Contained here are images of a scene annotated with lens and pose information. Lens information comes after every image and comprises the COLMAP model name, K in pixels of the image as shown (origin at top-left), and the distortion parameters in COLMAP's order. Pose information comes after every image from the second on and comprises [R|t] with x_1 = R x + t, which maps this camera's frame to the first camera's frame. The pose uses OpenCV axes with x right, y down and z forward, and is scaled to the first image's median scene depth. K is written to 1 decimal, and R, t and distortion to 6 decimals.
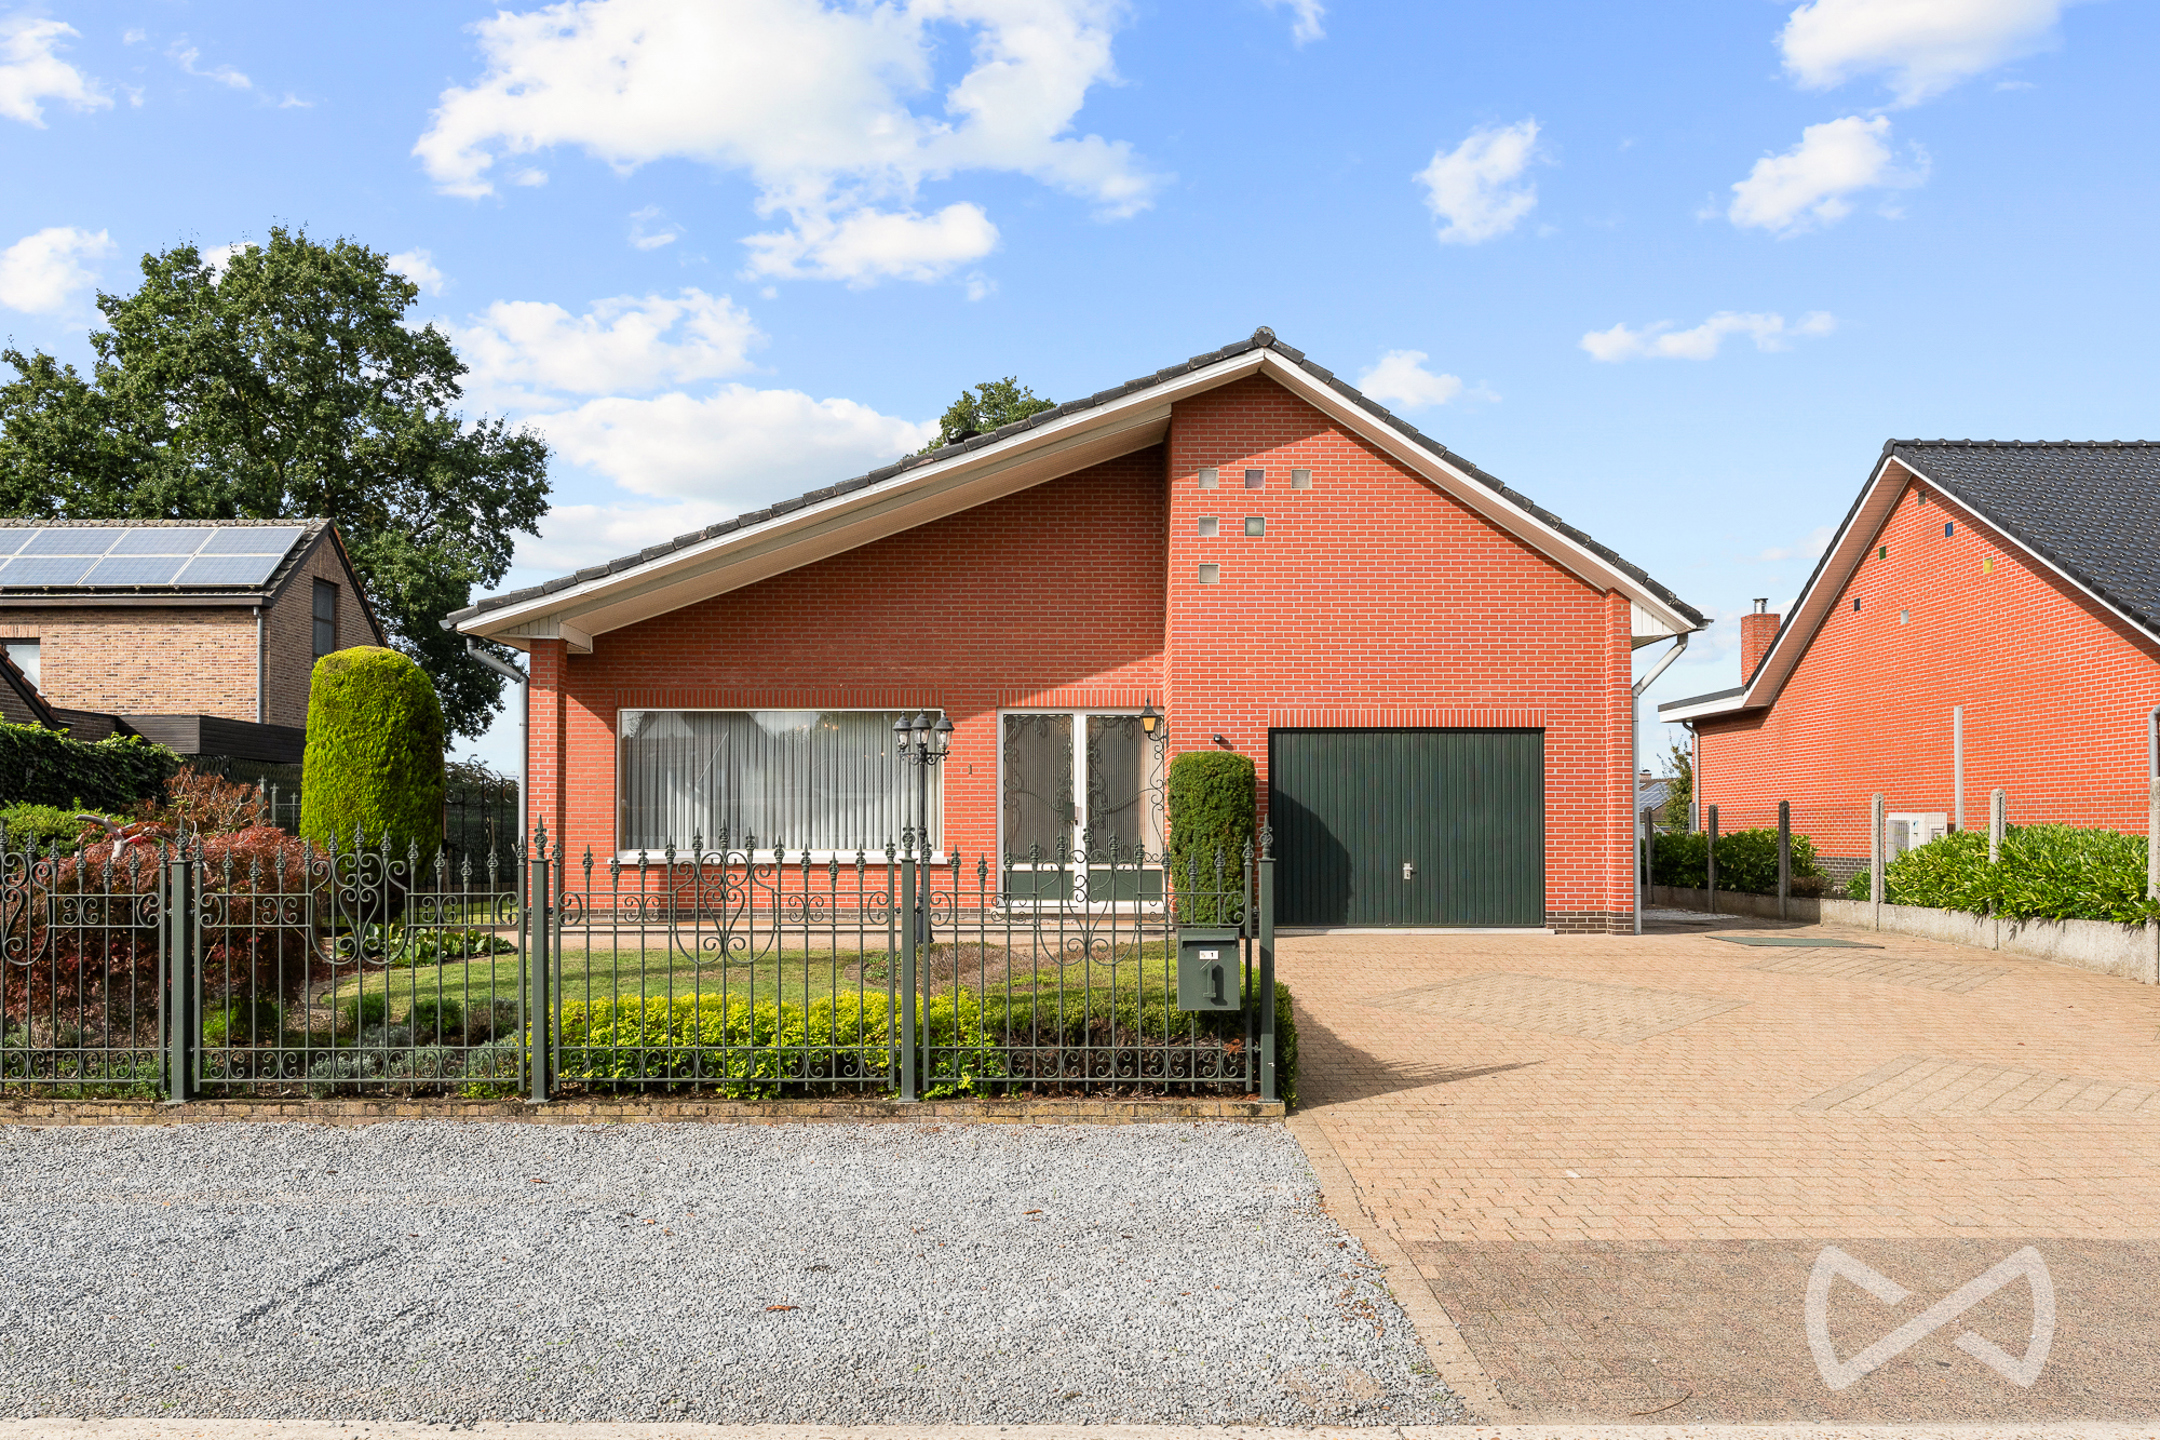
lens RADIAL K [[1456.8, 0, 1078.2], [0, 1456.8, 870.0], [0, 0, 1]] dist [0.000591, -0.002625]
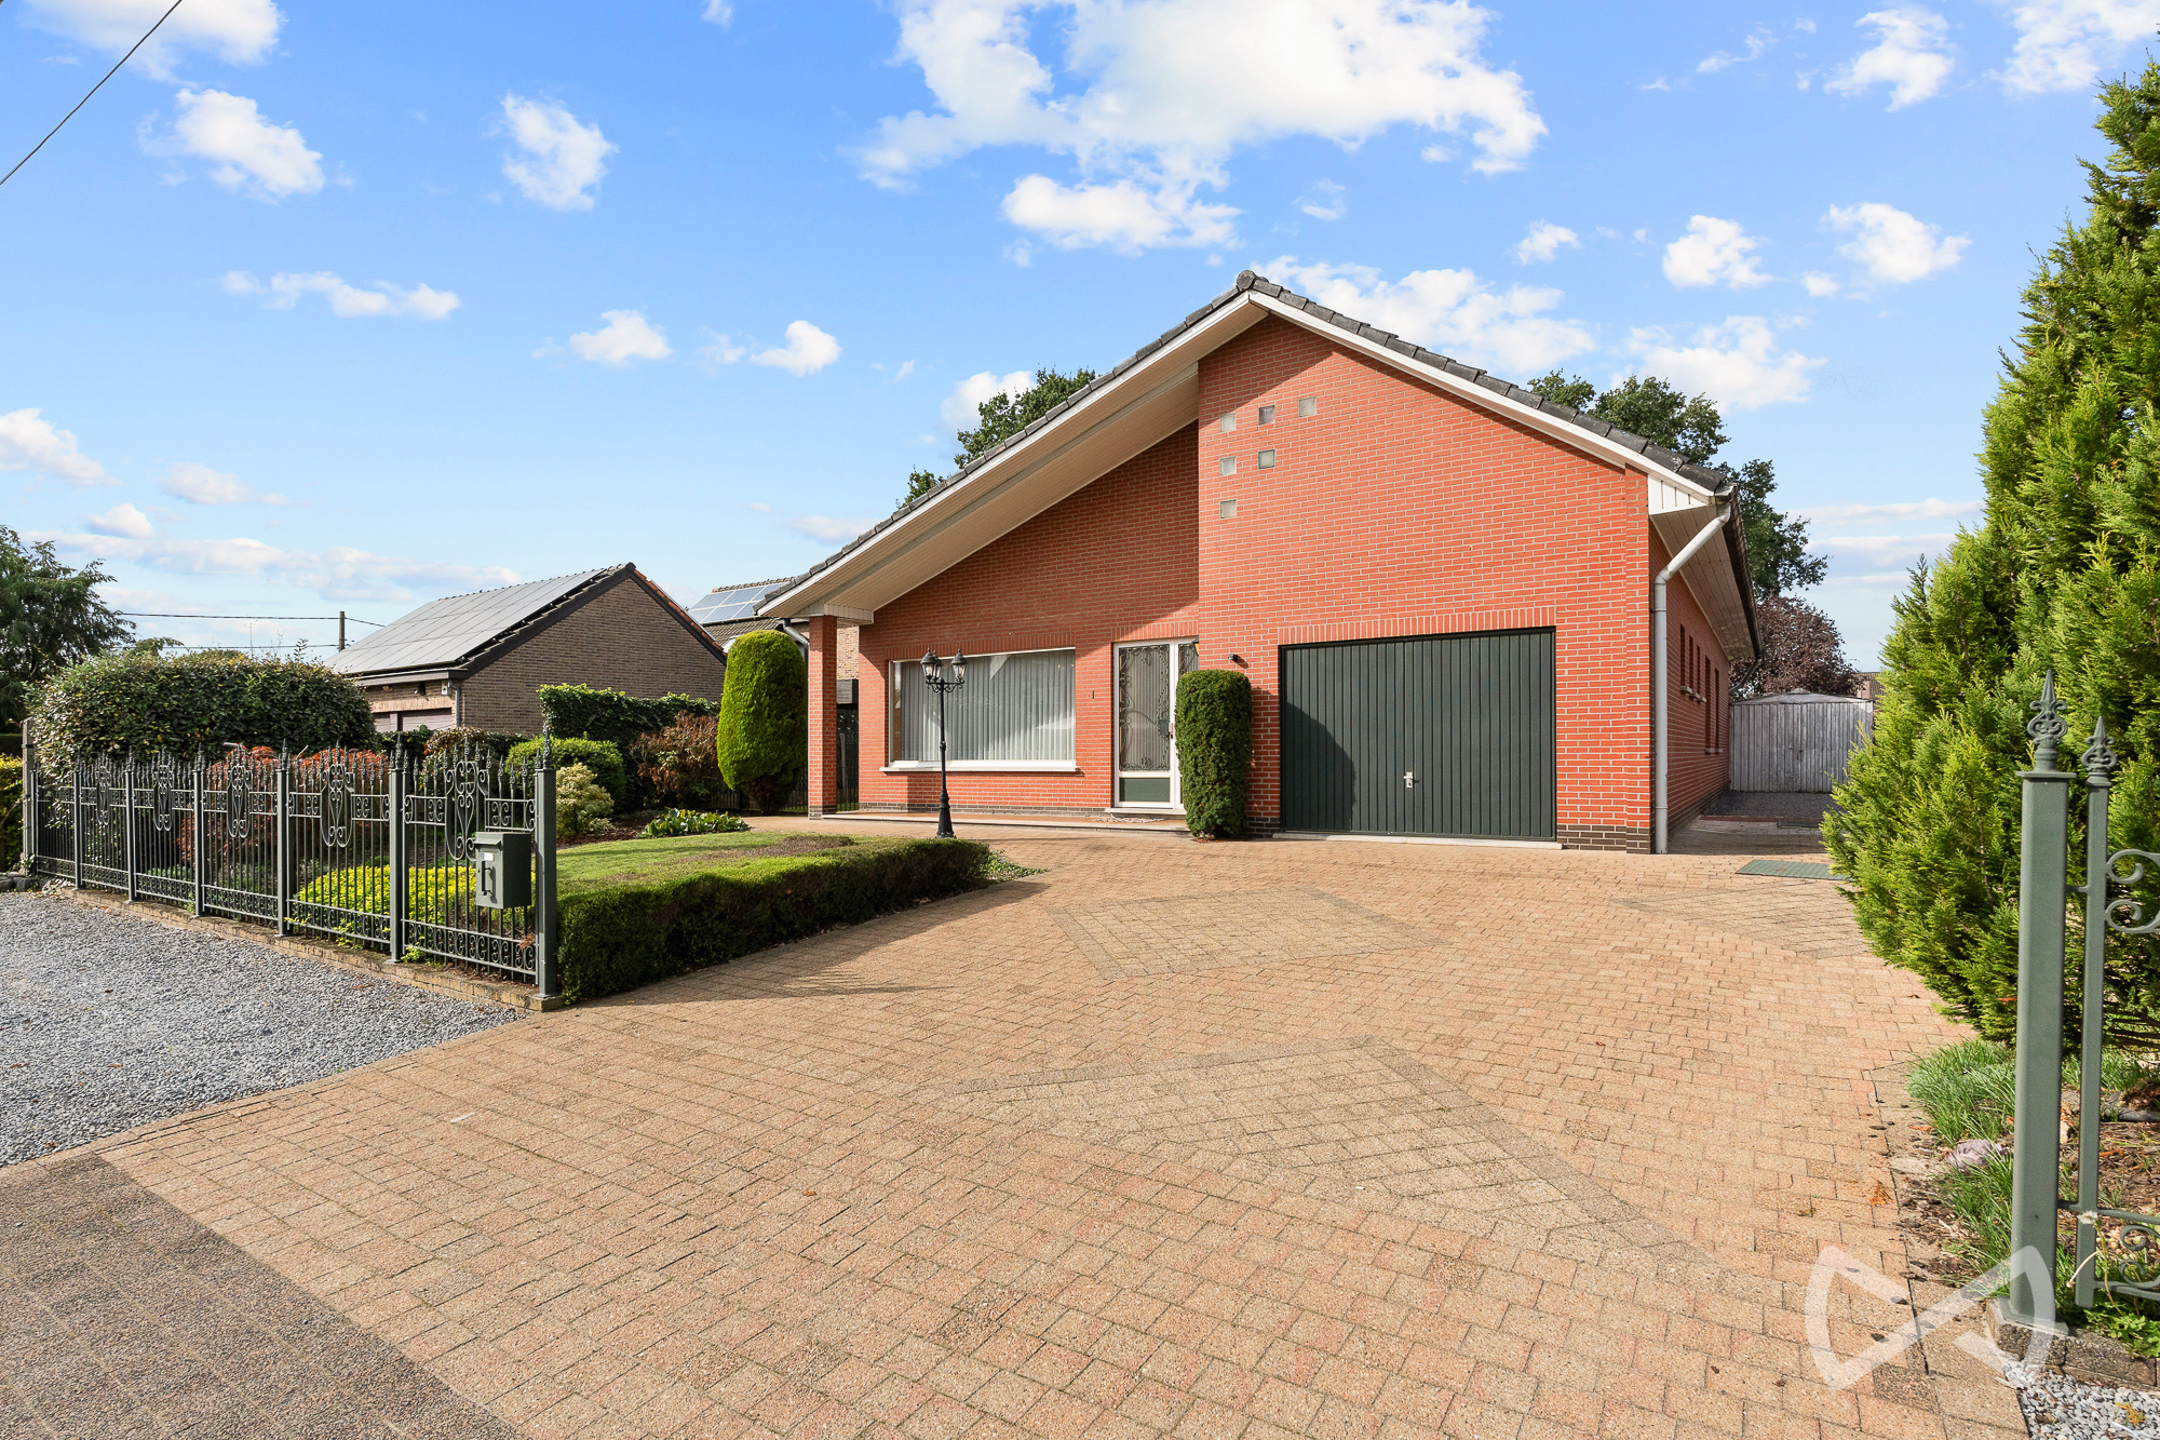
lens RADIAL K [[1041.0, 0, 1195.4], [0, 1041.0, 767.7], [0, 0, 1]] dist [-0.003291, -0.000036]
pose [[0.840083, -0.000108, -0.542458, 0.488036], [-0.003338, 0.999980, -0.005368, -0.003186], [0.542447, 0.006321, 0.840066, 0.320592]]
